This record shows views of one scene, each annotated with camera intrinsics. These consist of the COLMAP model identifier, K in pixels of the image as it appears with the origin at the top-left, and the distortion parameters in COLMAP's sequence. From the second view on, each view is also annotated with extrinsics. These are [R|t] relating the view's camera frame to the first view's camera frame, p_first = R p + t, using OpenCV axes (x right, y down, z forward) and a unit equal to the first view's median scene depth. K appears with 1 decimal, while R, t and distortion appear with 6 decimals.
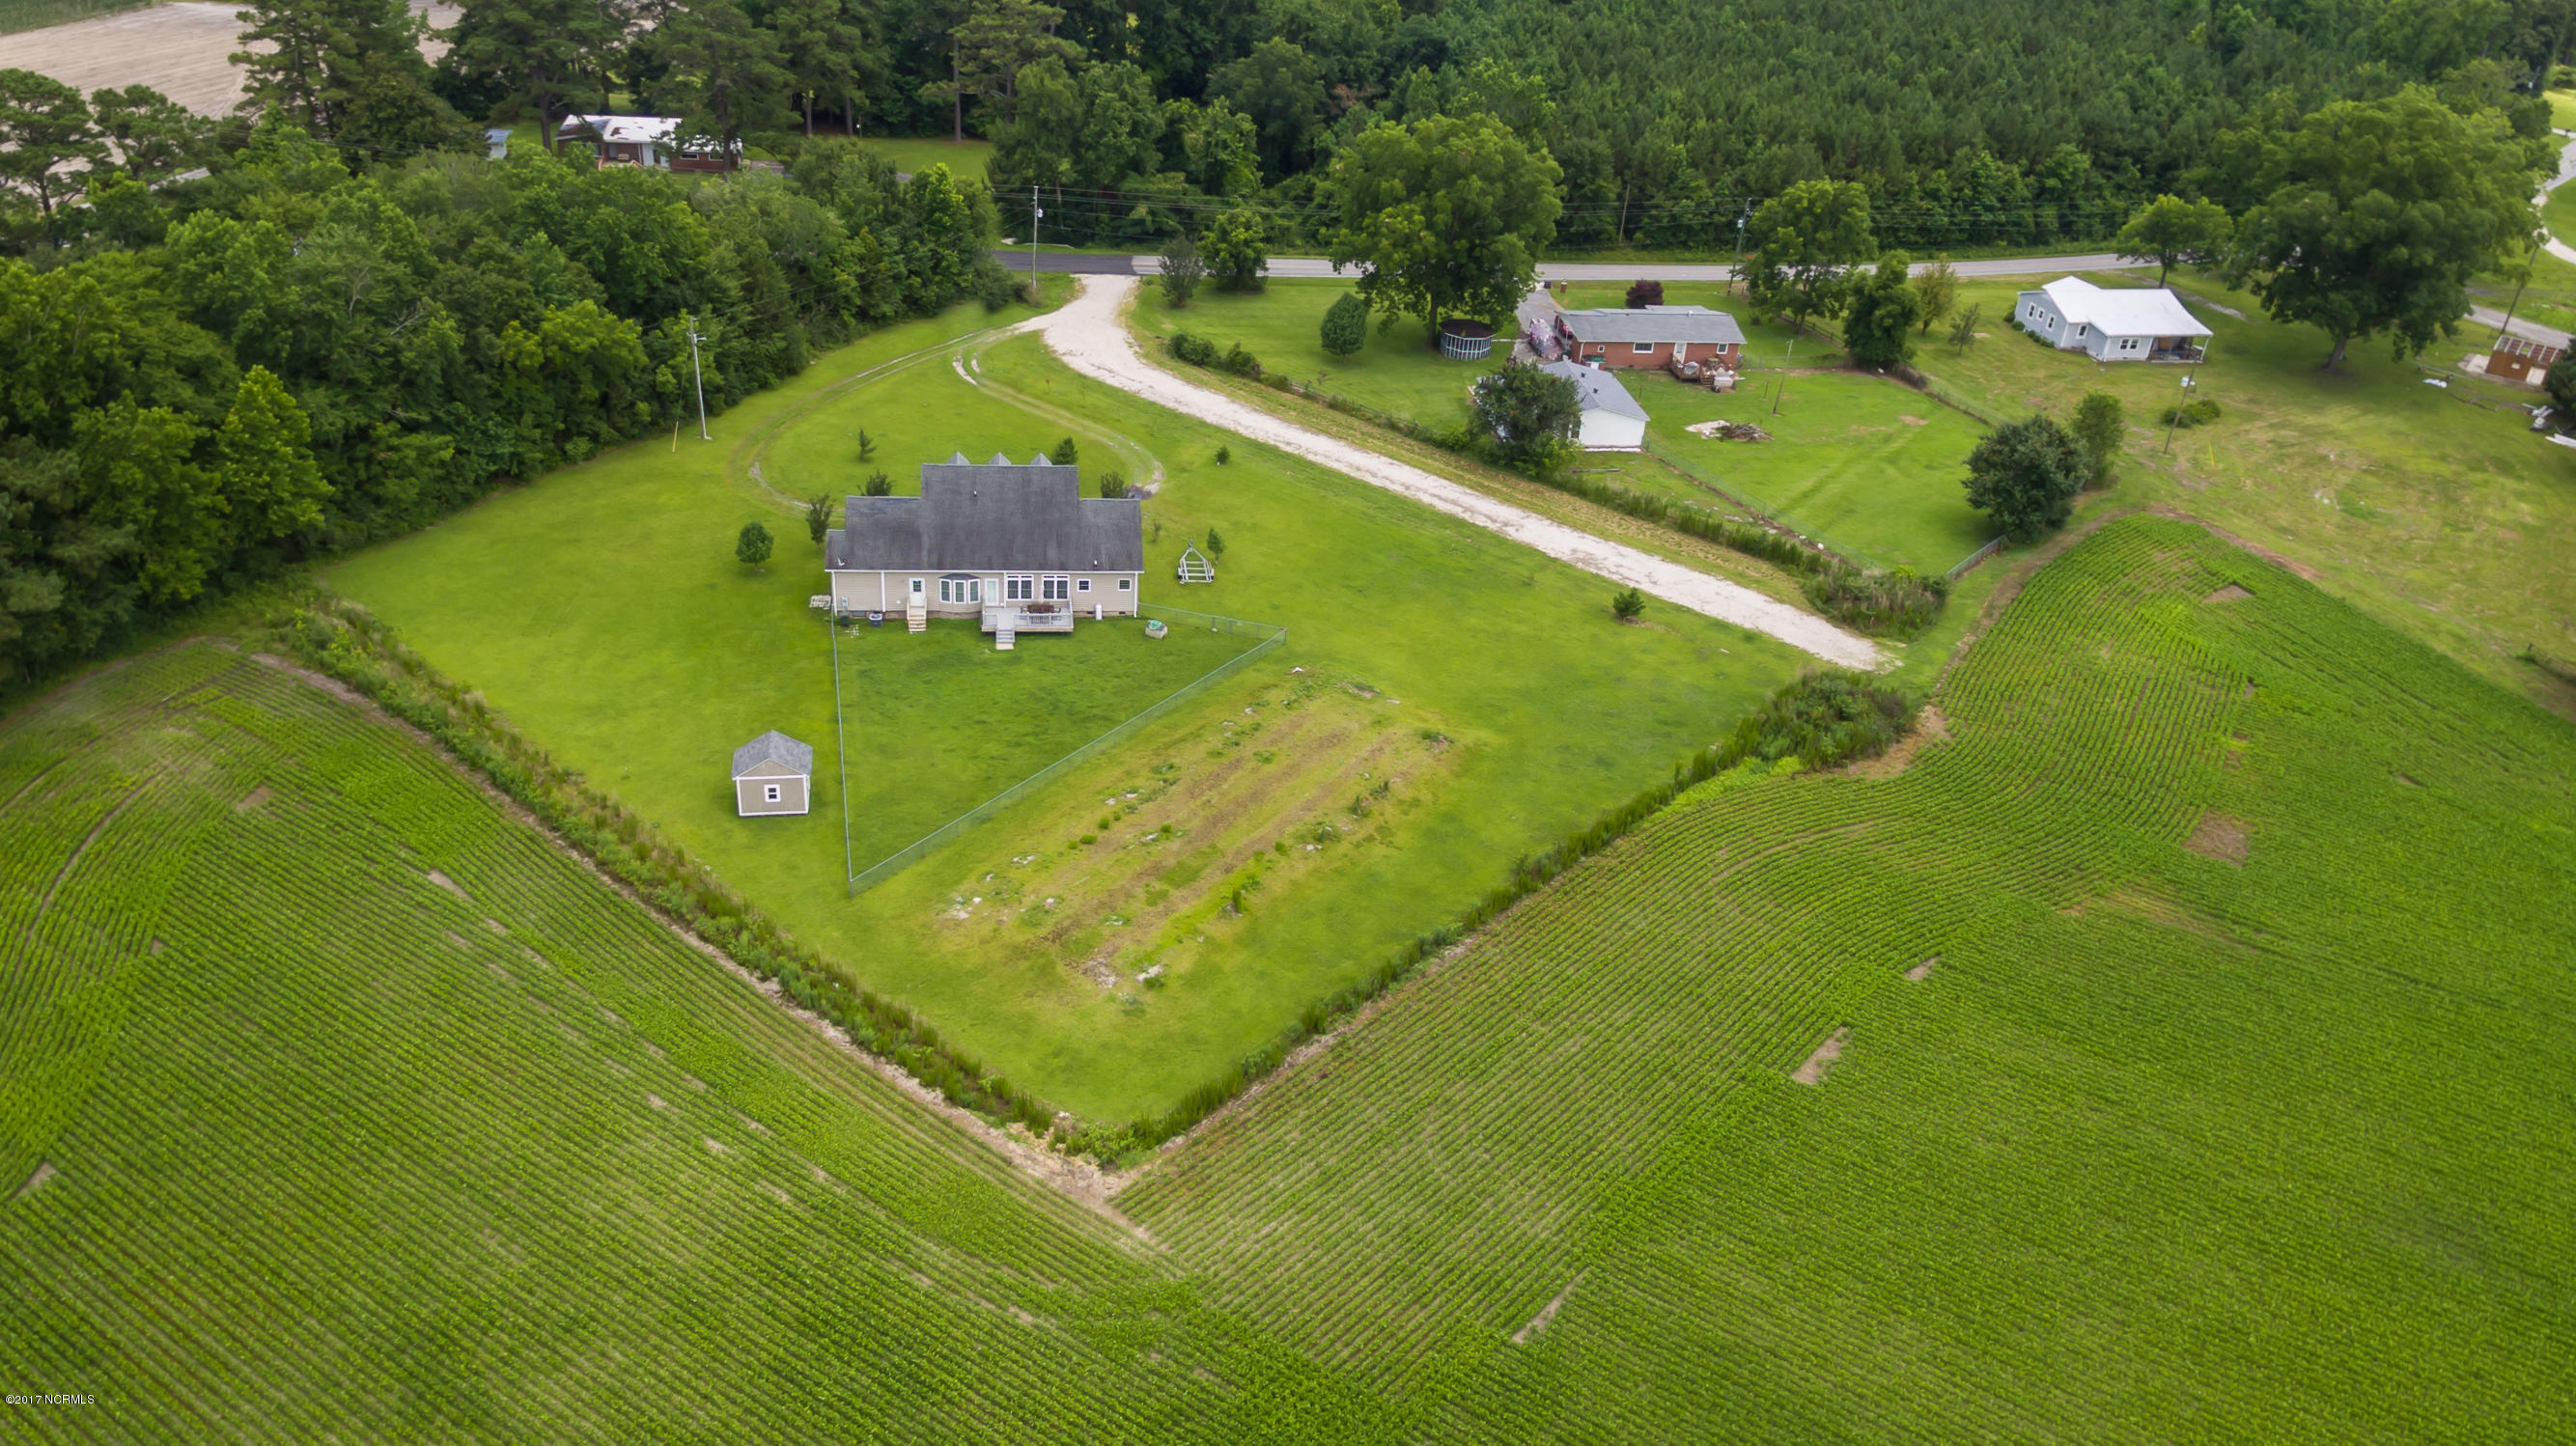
lens RADIAL K [[1884.1, 0, 1250.8], [0, 1884.1, 745.7], [0, 0, 1]] dist [0.064481, -0.064725]
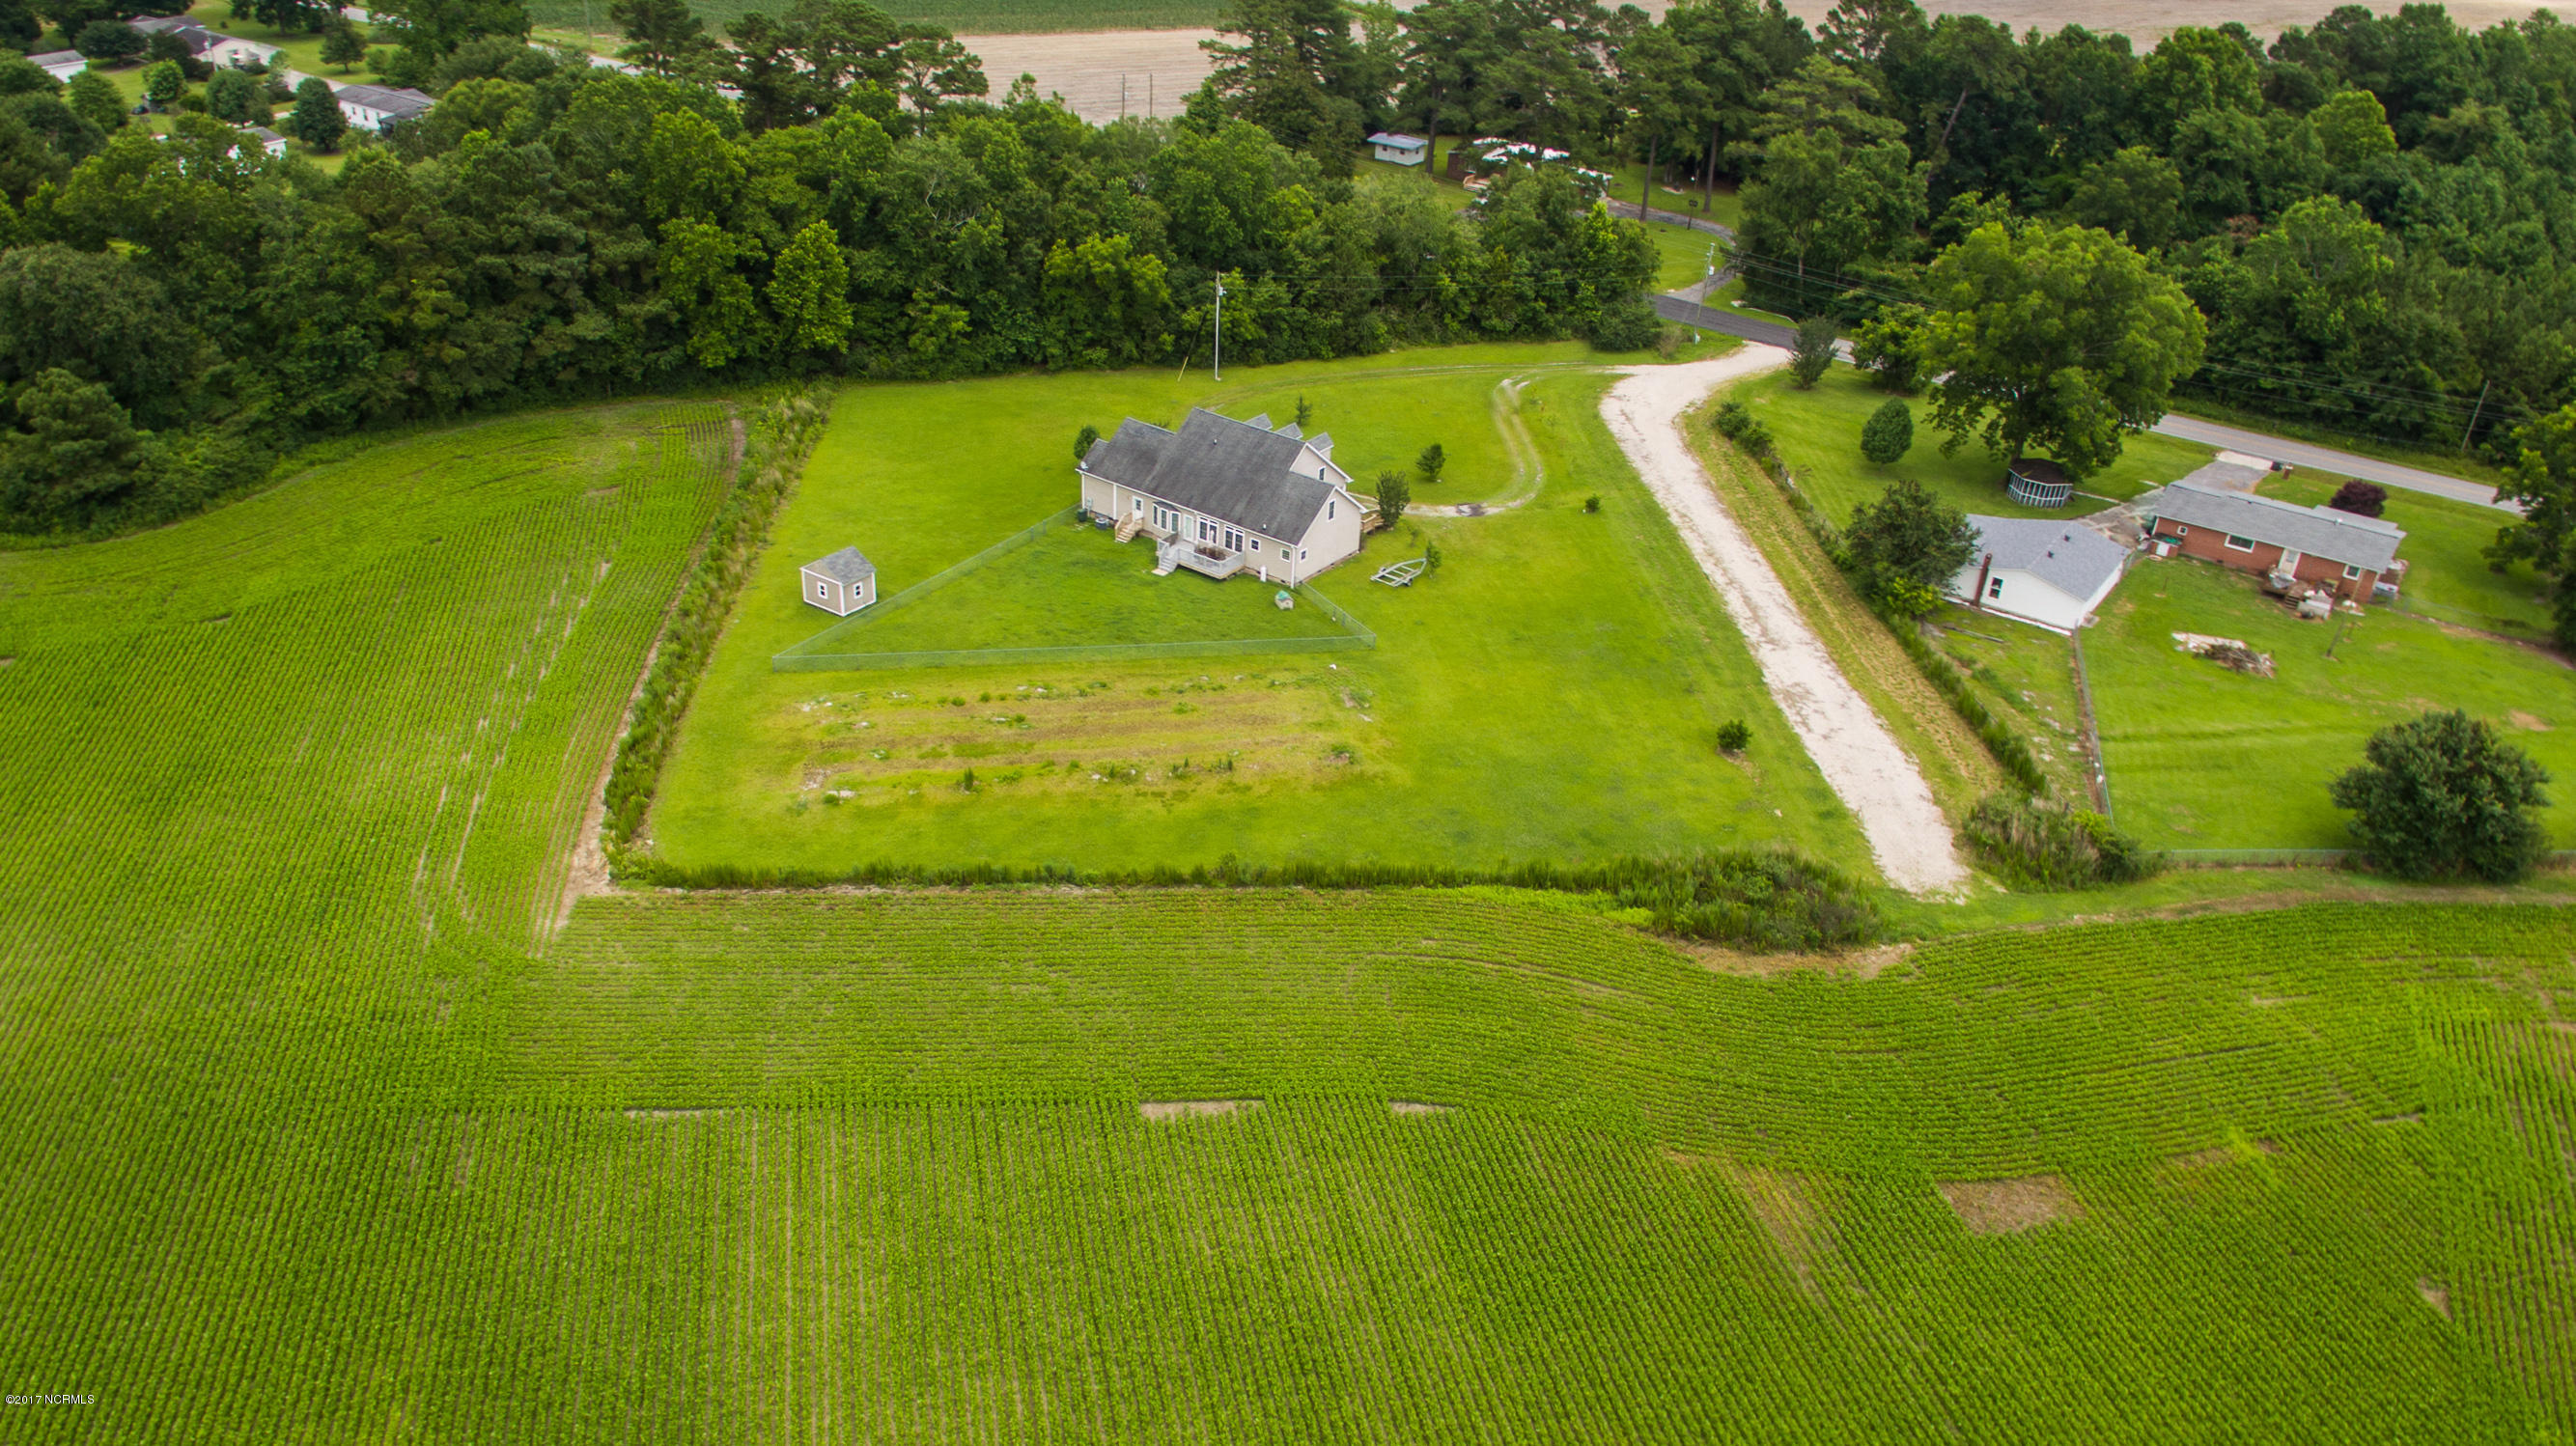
lens RADIAL K [[1892.0, 0, 1288.0], [0, 1892.0, 723.0], [0, 0, 1]] dist [0.057204, -0.002362]
pose [[0.729059, 0.317464, -0.606374, 0.615145], [-0.353876, 0.933163, 0.063078, -0.065557], [0.585871, 0.168594, 0.792674, 0.175397]]
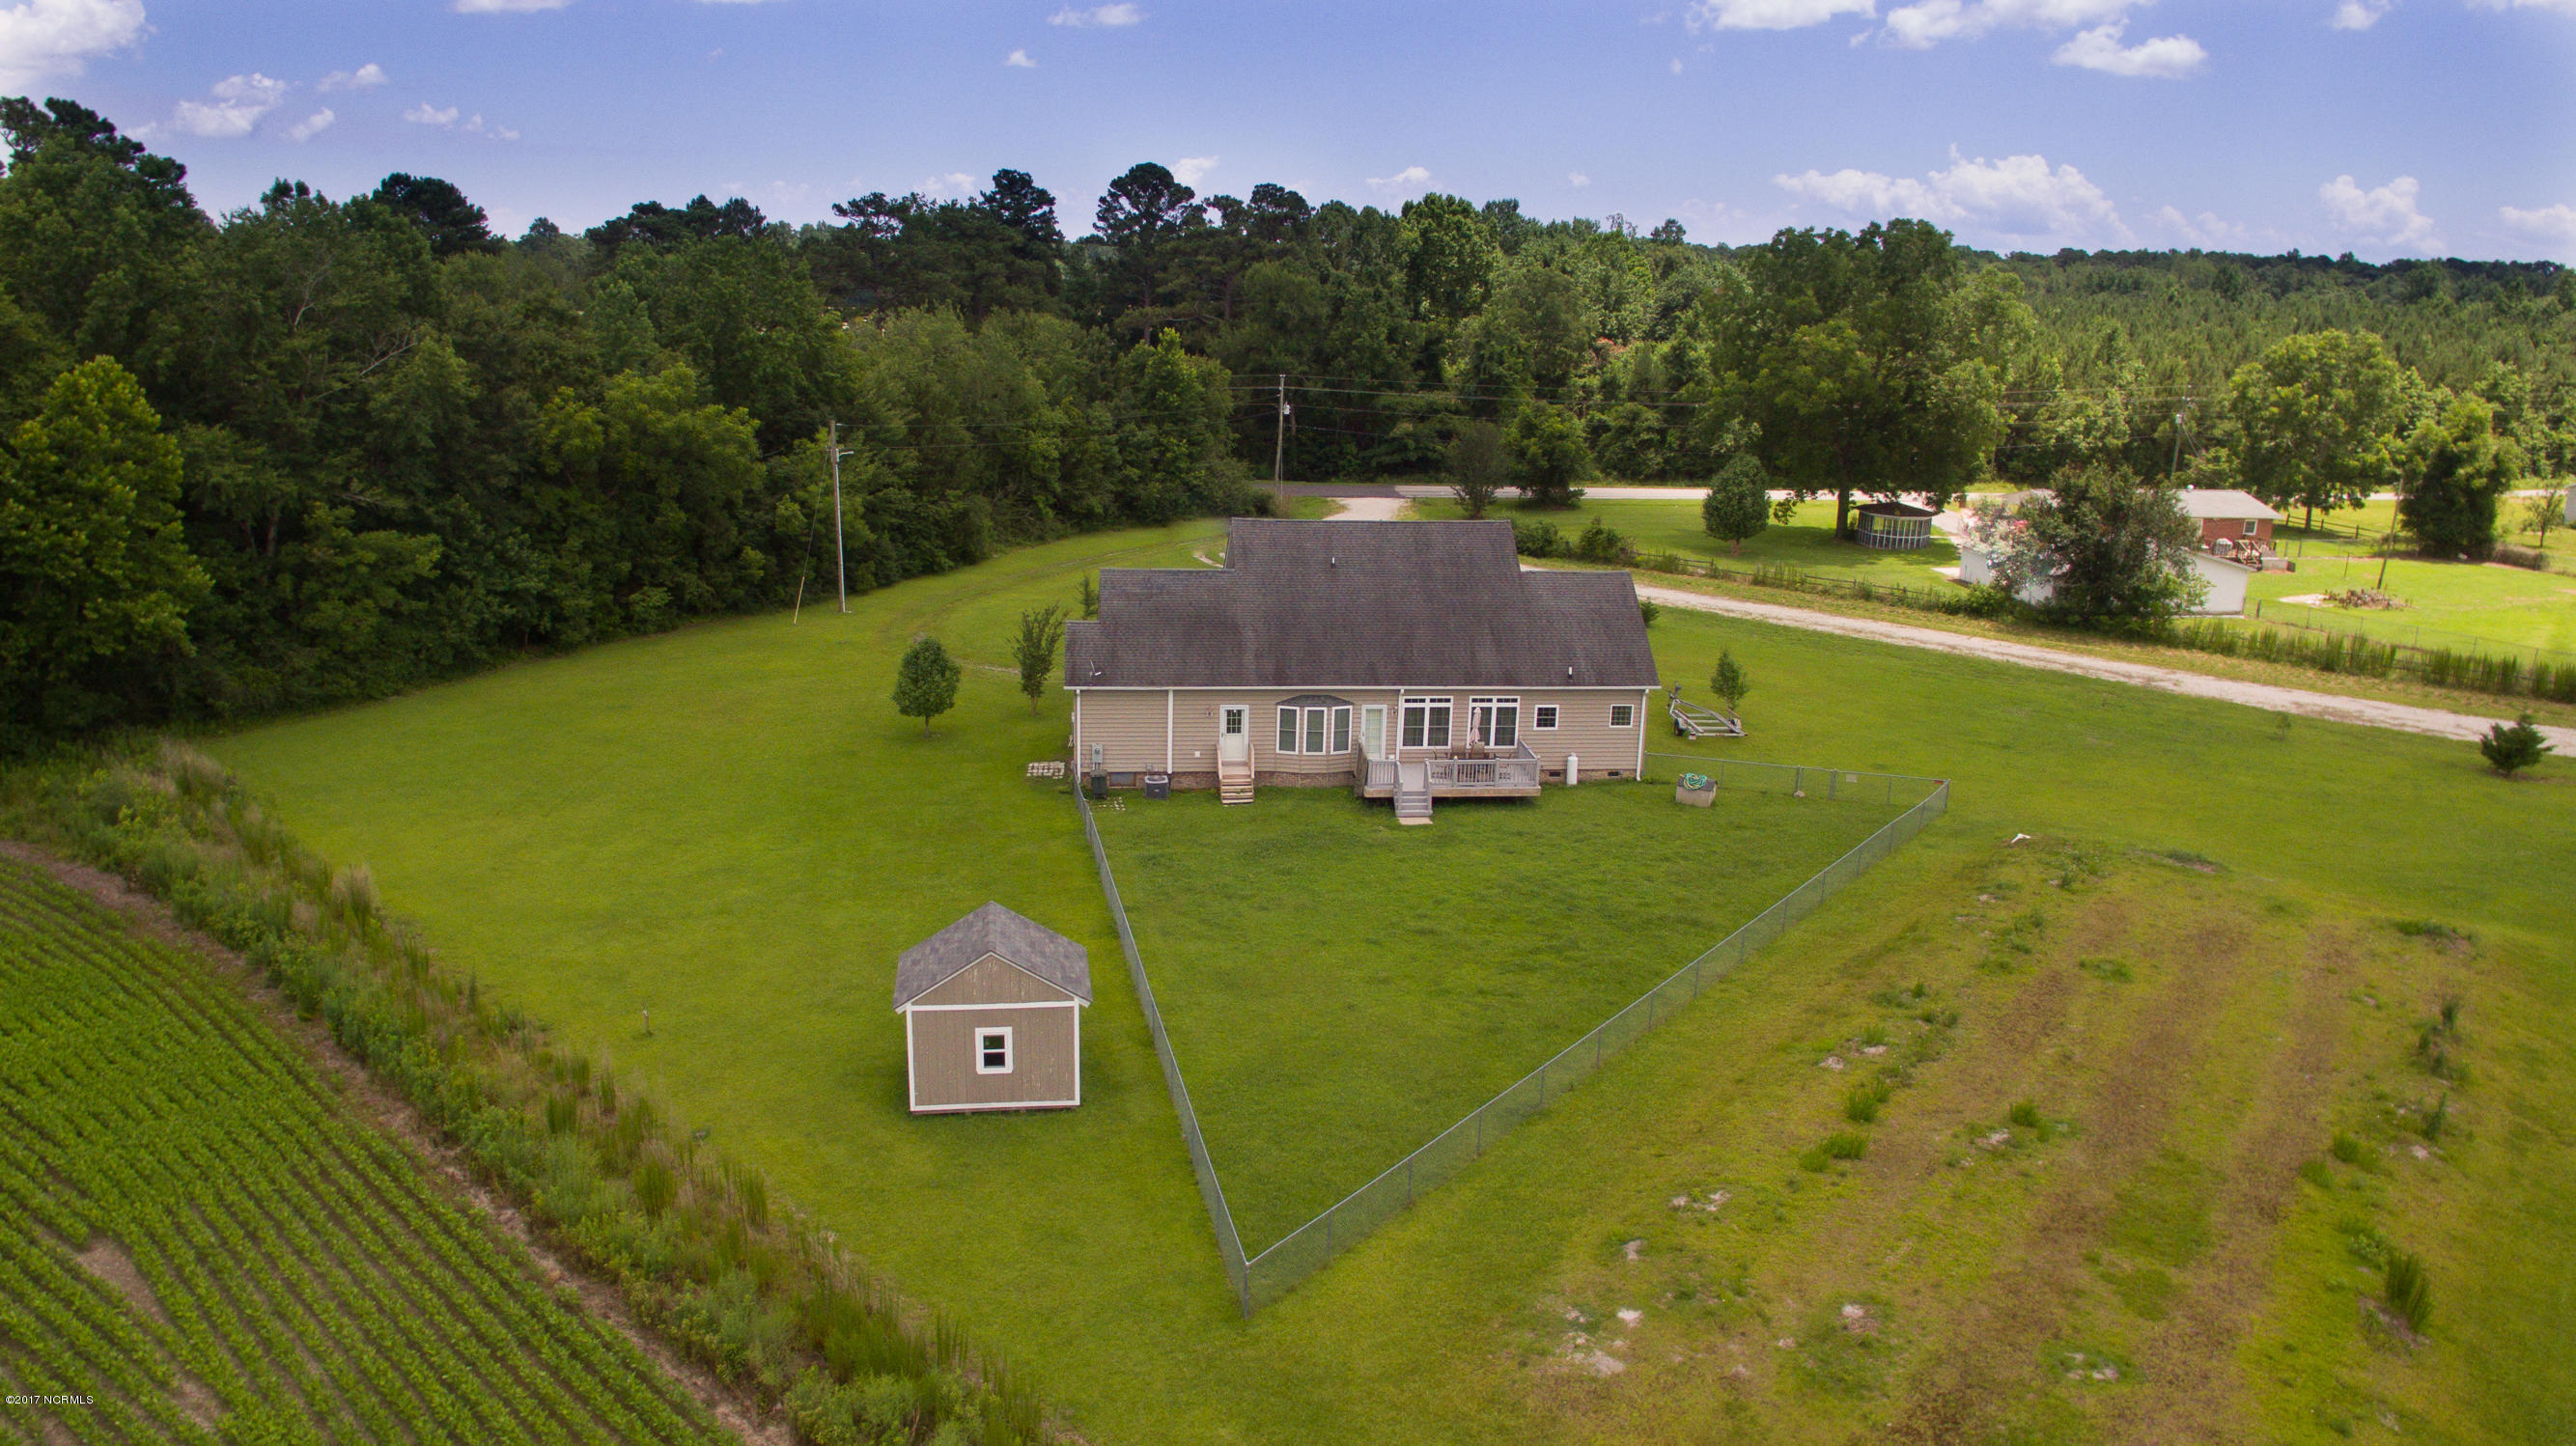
lens RADIAL K [[1787.7, 0, 1237.9], [0, 1787.7, 730.6], [0, 0, 1]] dist [-0.119574, 0.096381]
pose [[0.998346, -0.031723, -0.047948, -0.151577], [0.017713, 0.963136, -0.268430, 0.050154], [0.054696, 0.267136, 0.962105, 0.524026]]
